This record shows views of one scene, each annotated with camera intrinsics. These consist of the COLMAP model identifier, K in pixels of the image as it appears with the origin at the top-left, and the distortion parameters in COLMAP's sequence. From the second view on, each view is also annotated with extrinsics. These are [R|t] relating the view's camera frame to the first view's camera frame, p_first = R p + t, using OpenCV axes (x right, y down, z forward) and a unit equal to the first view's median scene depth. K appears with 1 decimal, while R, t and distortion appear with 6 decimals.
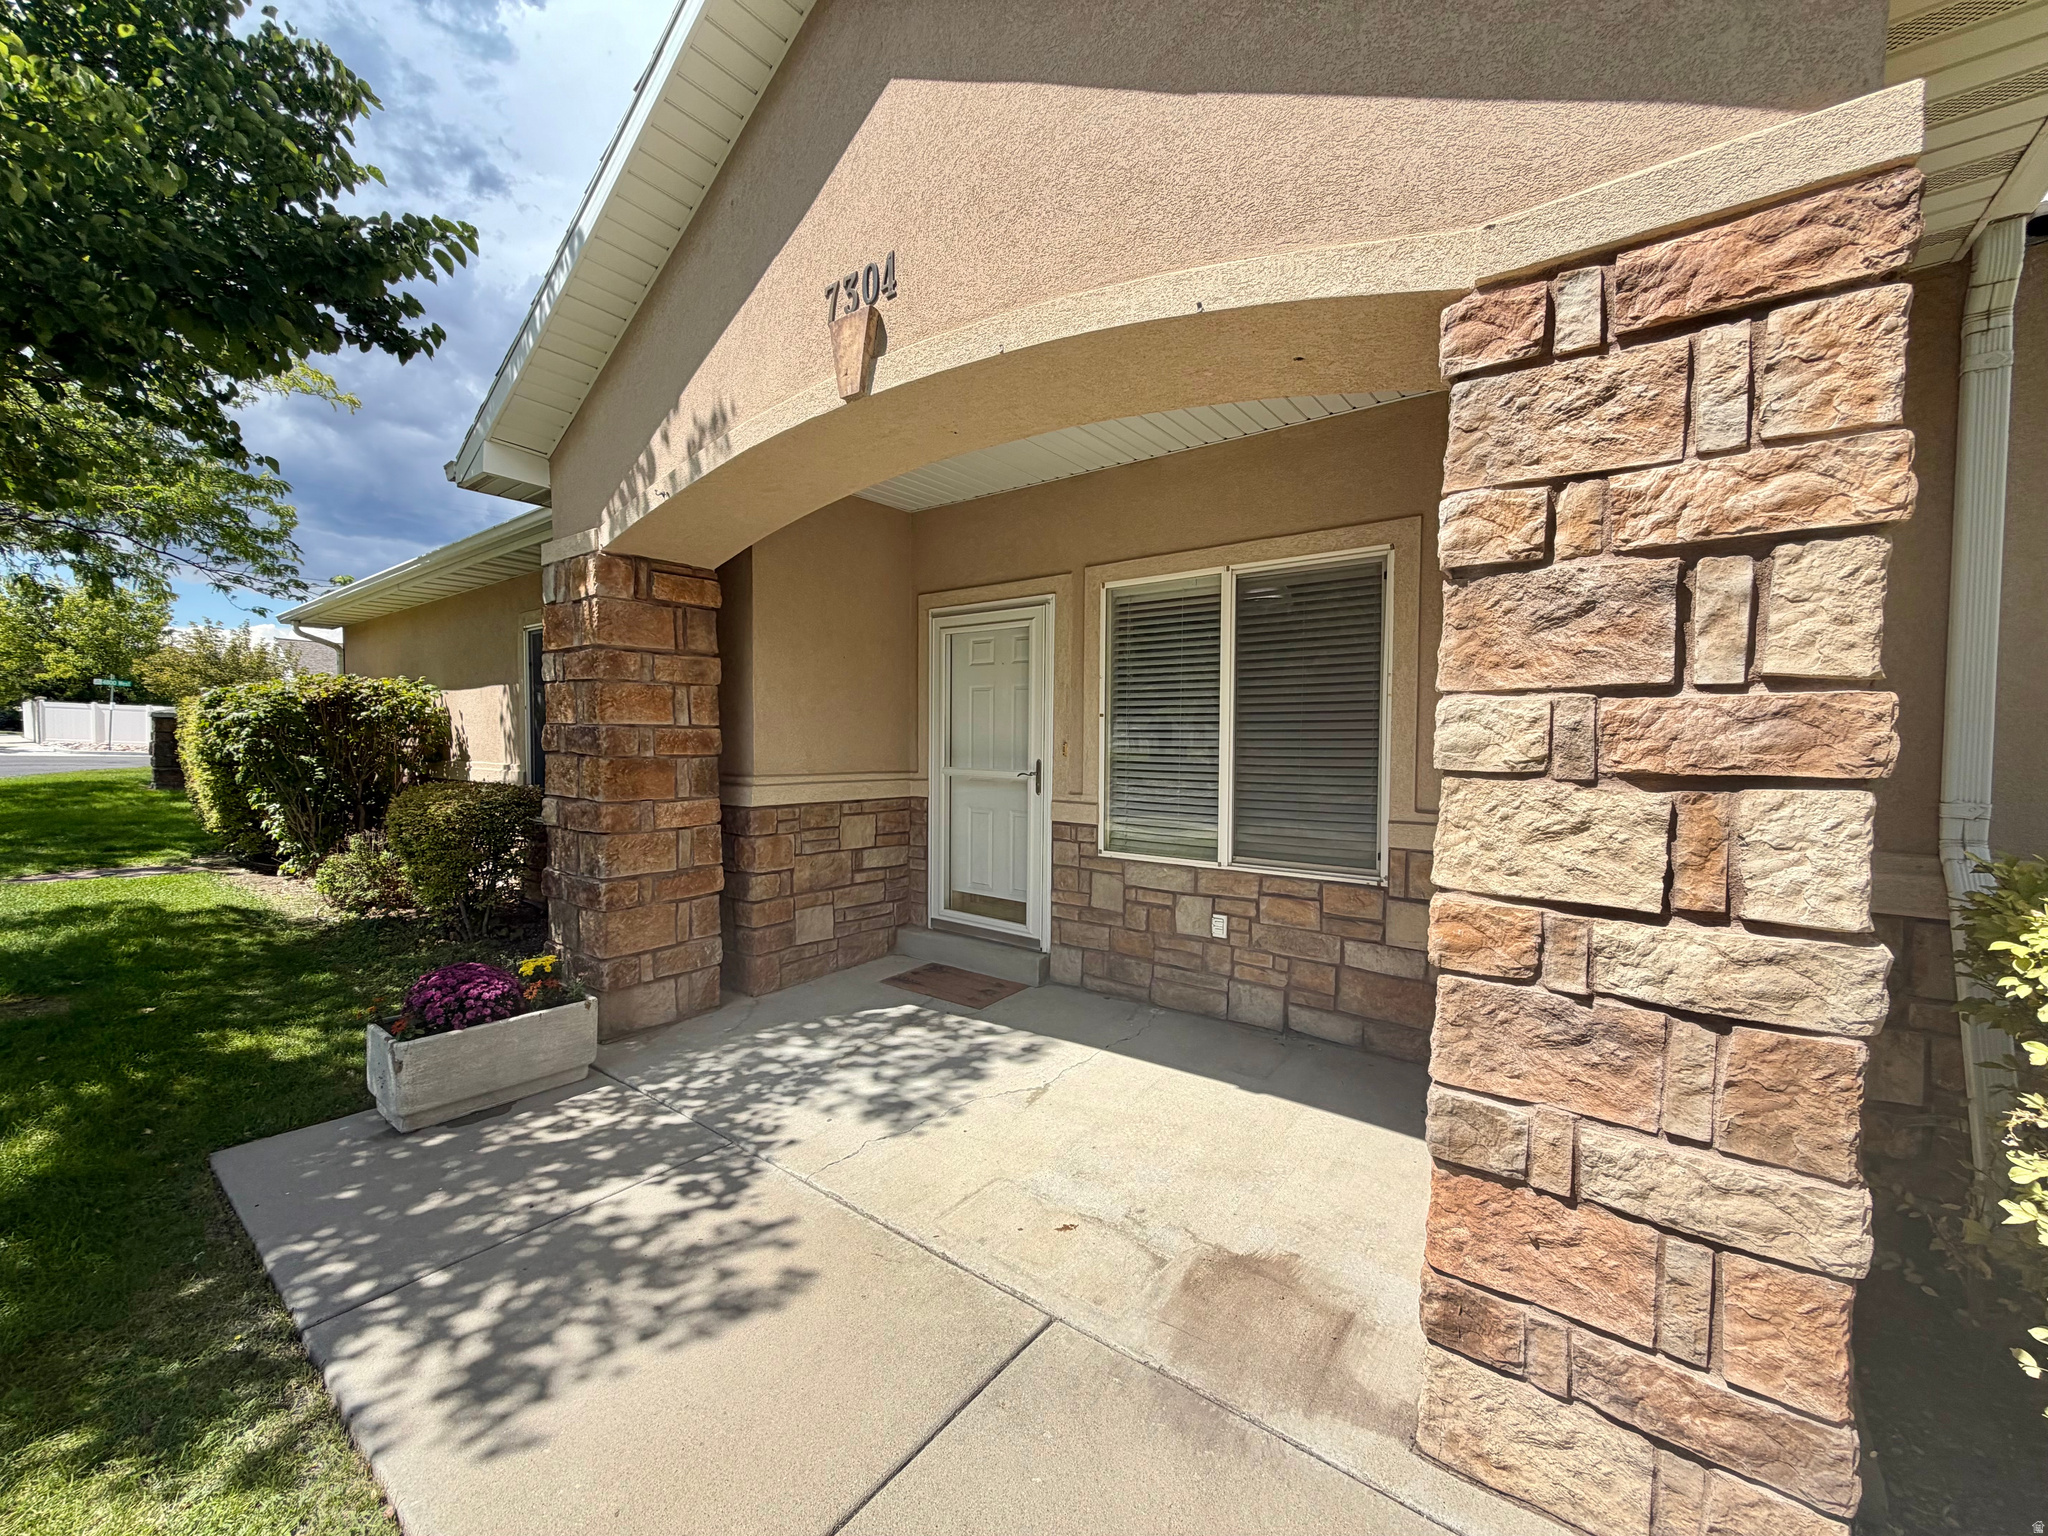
lens RADIAL K [[814.0, 0, 1024.0], [0, 814.0, 768.0], [0, 0, 1]] dist [-0.000032, 0.000544]
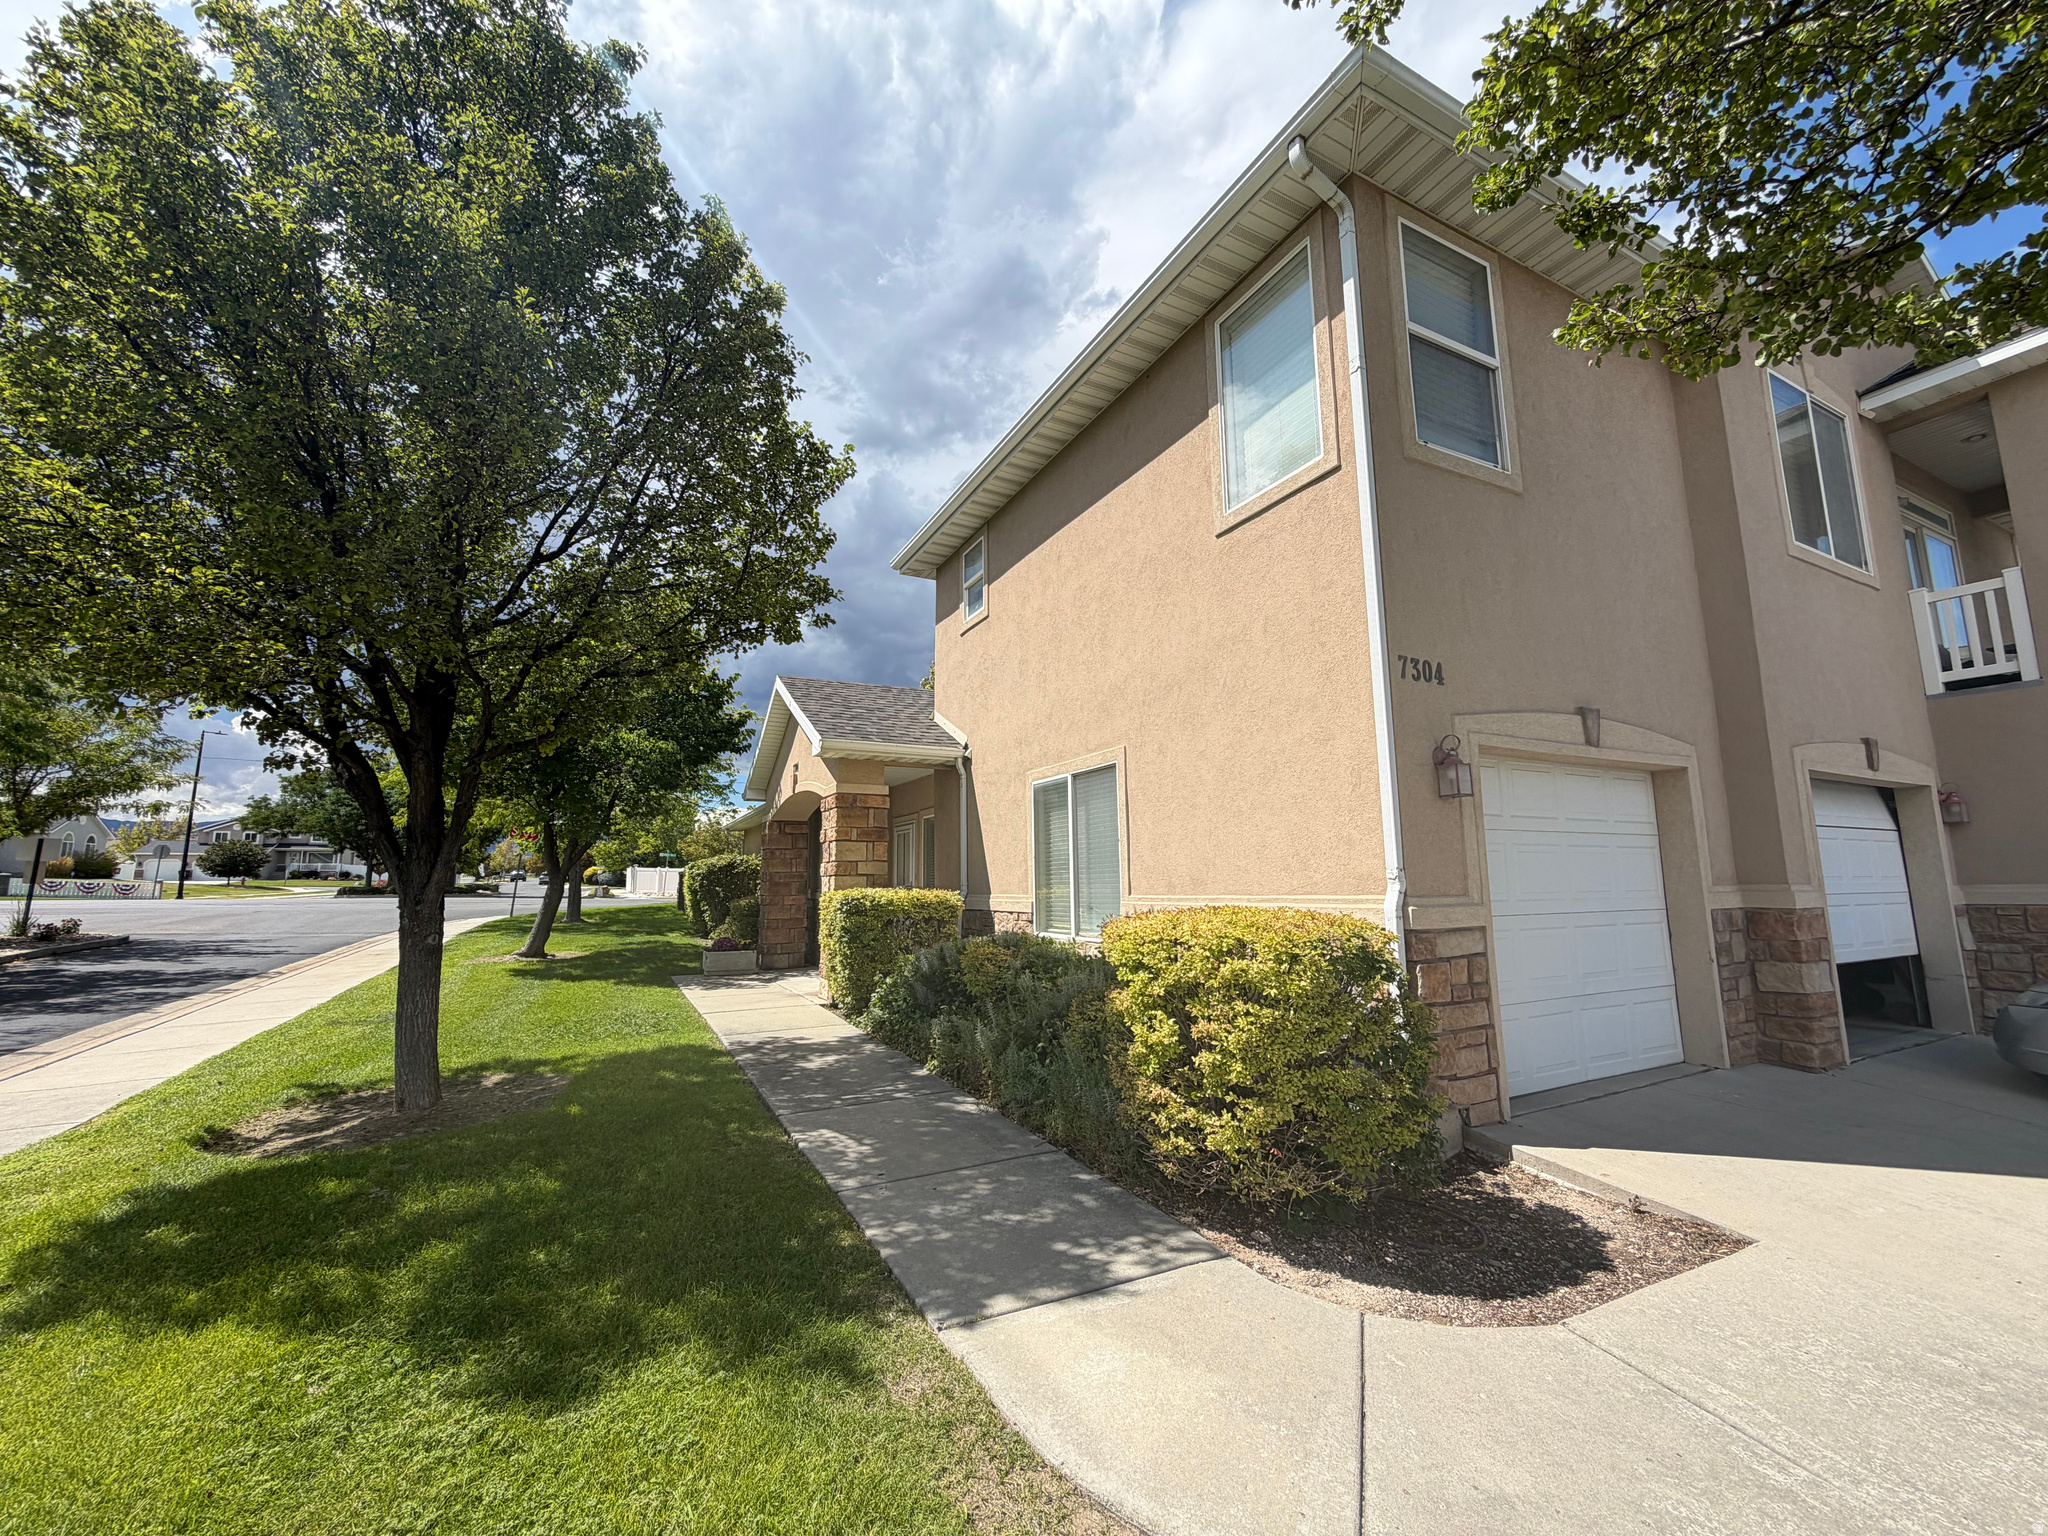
lens RADIAL K [[814.0, 0, 1024.0], [0, 814.0, 768.0], [0, 0, 1]] dist [-0.000032, 0.000544]
pose [[0.908174, -0.075333, -0.411758, 0.583584], [0.001271, 0.984164, -0.177254, 0.038386], [0.418590, 0.160455, 0.893888, -0.511592]]
